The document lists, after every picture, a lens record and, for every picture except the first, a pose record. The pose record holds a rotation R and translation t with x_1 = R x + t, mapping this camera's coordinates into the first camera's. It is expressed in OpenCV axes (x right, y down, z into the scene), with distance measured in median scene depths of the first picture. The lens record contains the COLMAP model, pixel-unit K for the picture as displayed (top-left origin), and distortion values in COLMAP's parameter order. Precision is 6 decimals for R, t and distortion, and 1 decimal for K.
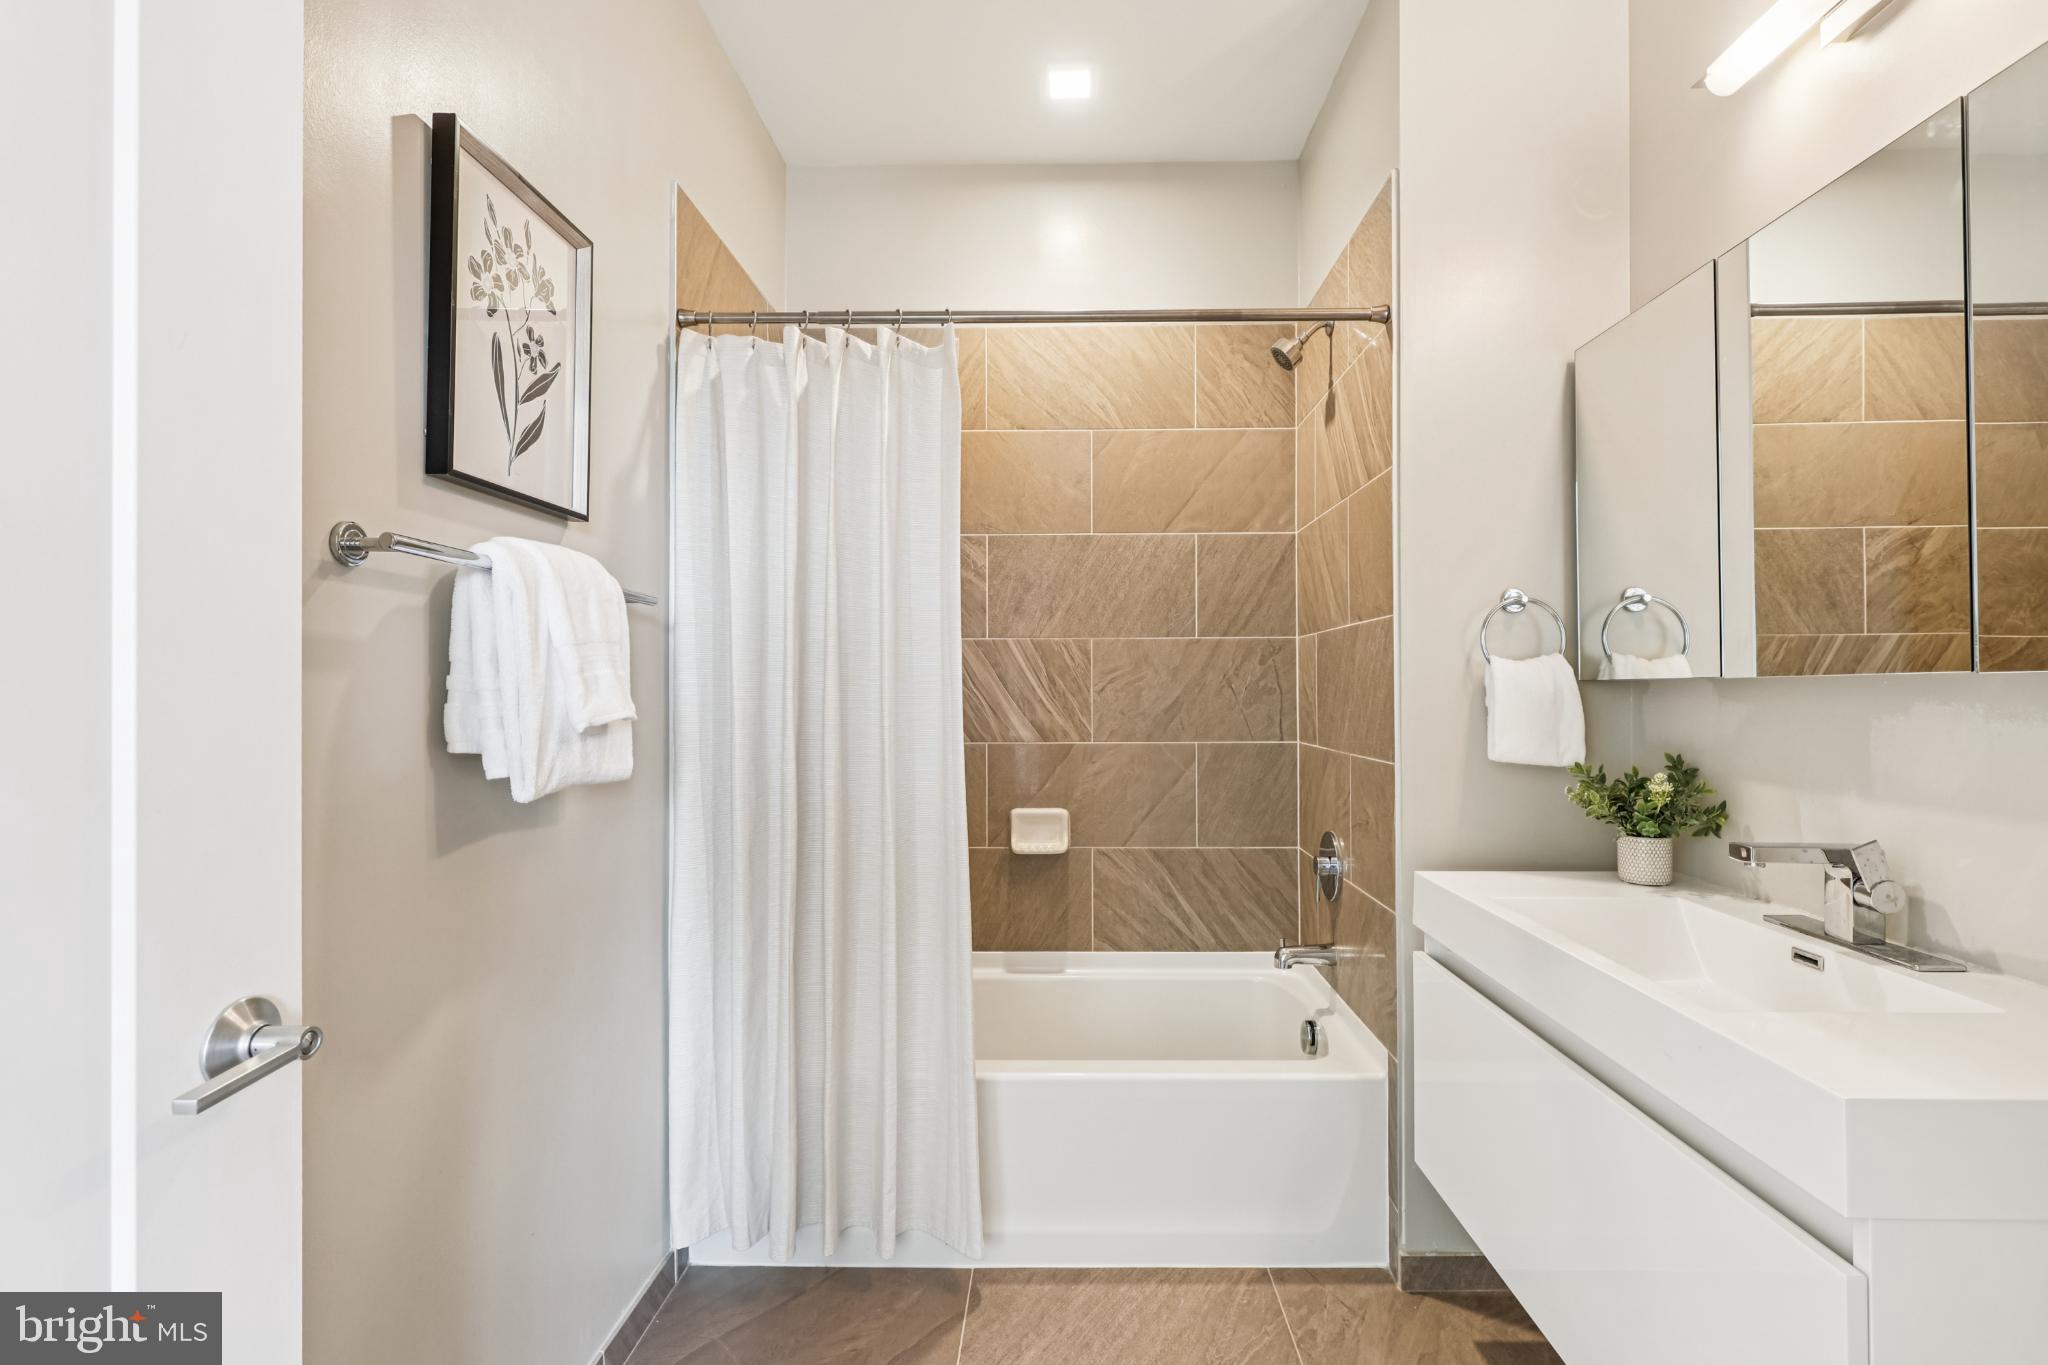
lens RADIAL K [[946.4, 0, 1035.6], [0, 946.4, 670.6], [0, 0, 1]] dist [0.002160, 0.000160]
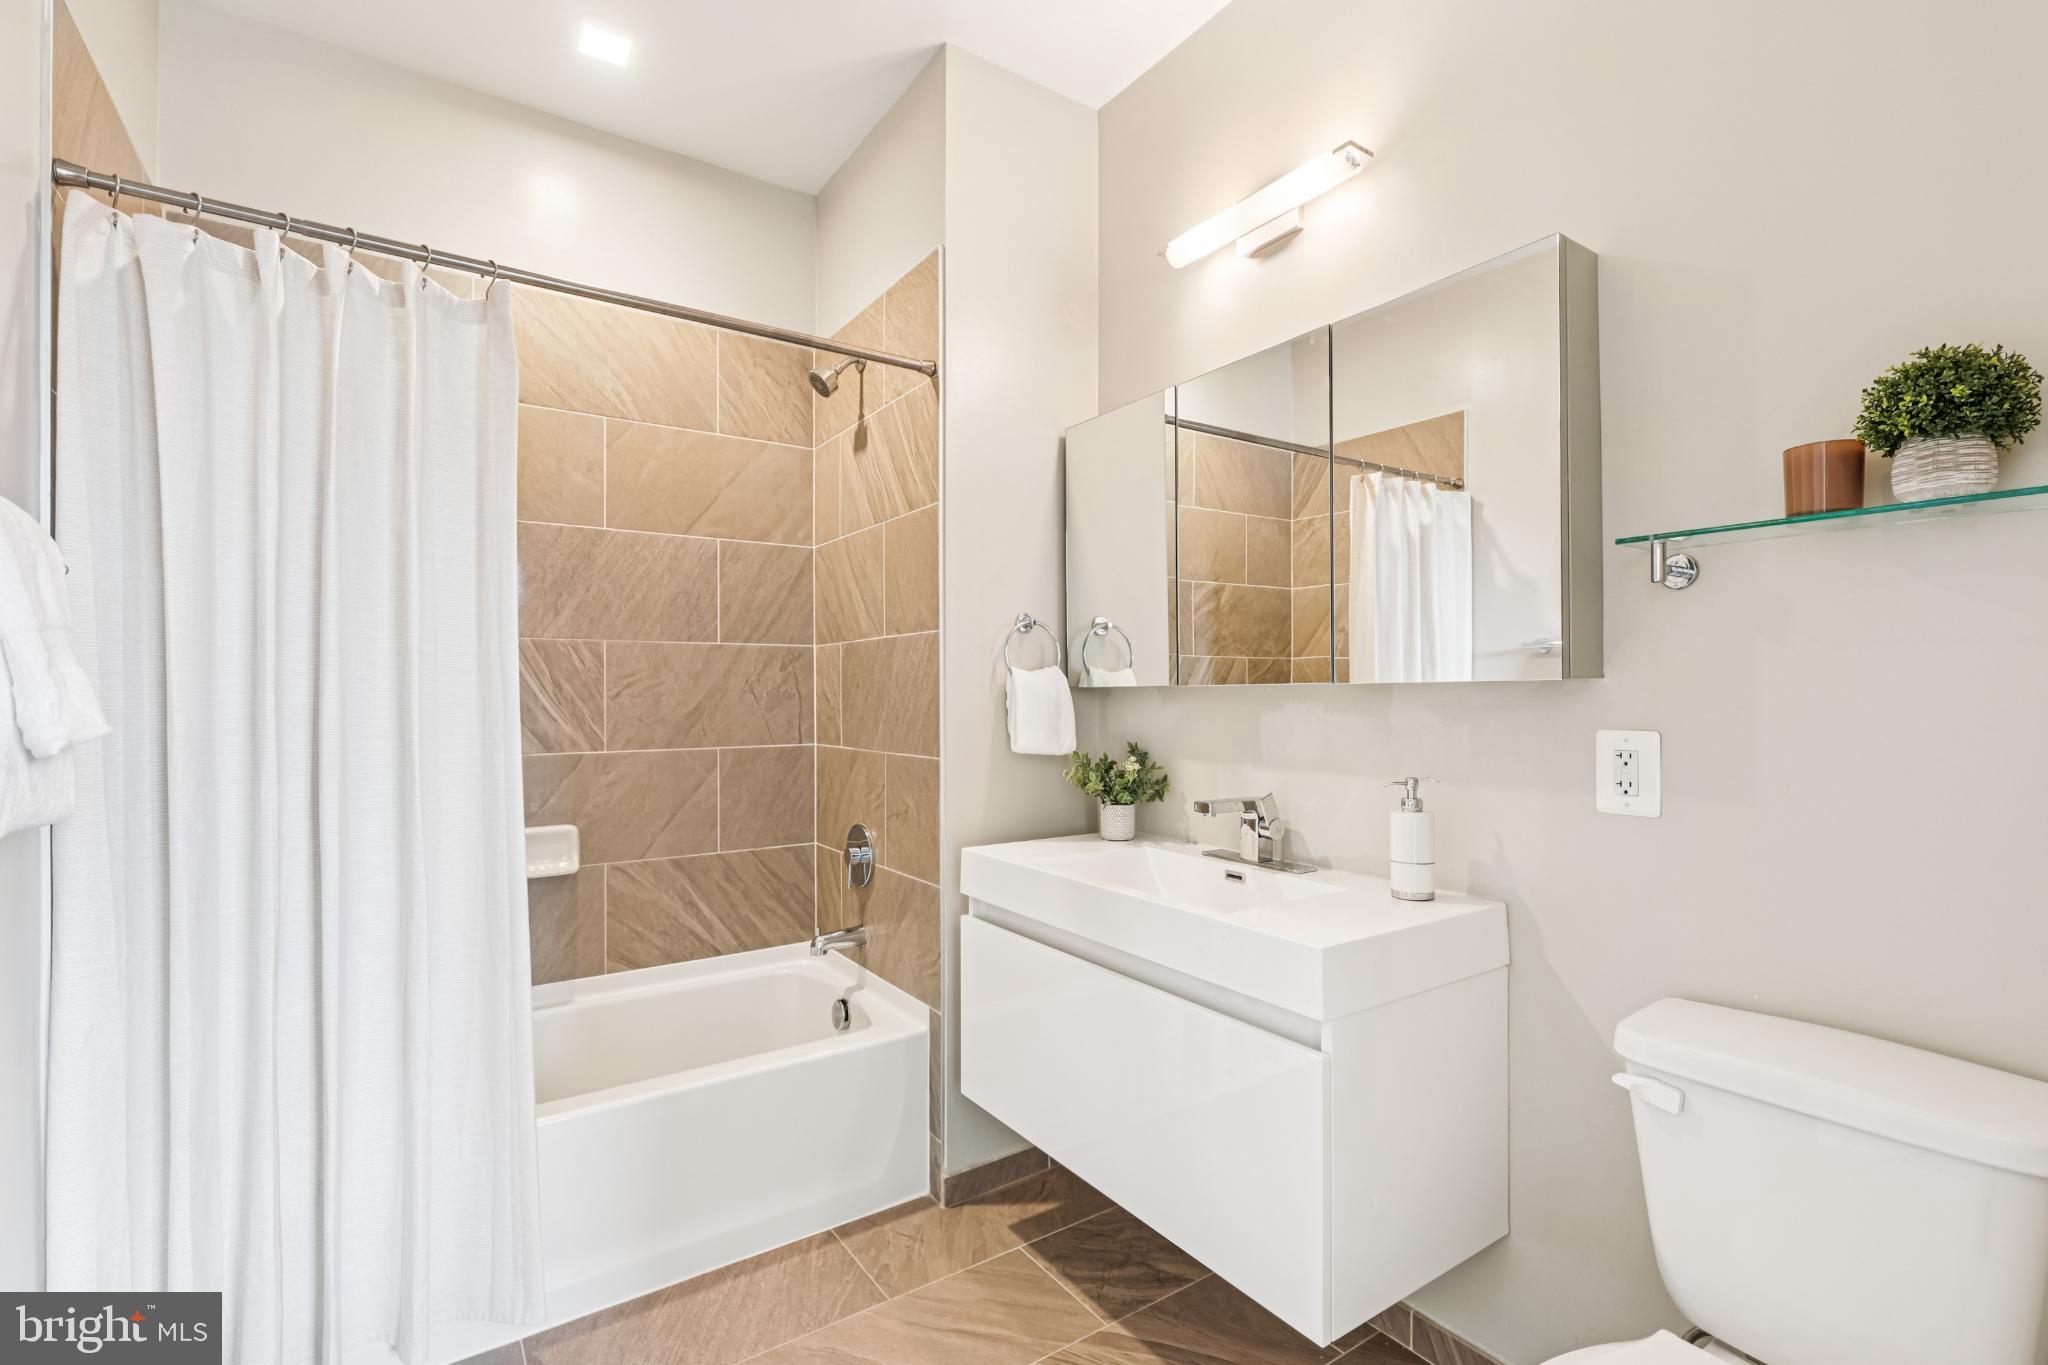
lens RADIAL K [[944.9, 0, 1024.0], [0, 944.9, 682.5], [0, 0, 1]] dist [0.009329, -0.007579]
pose [[0.812272, 0.007749, 0.583227, -0.197349], [-0.011115, 0.999936, 0.002195, 0.001219], [-0.583172, -0.008265, 0.812306, -0.002020]]
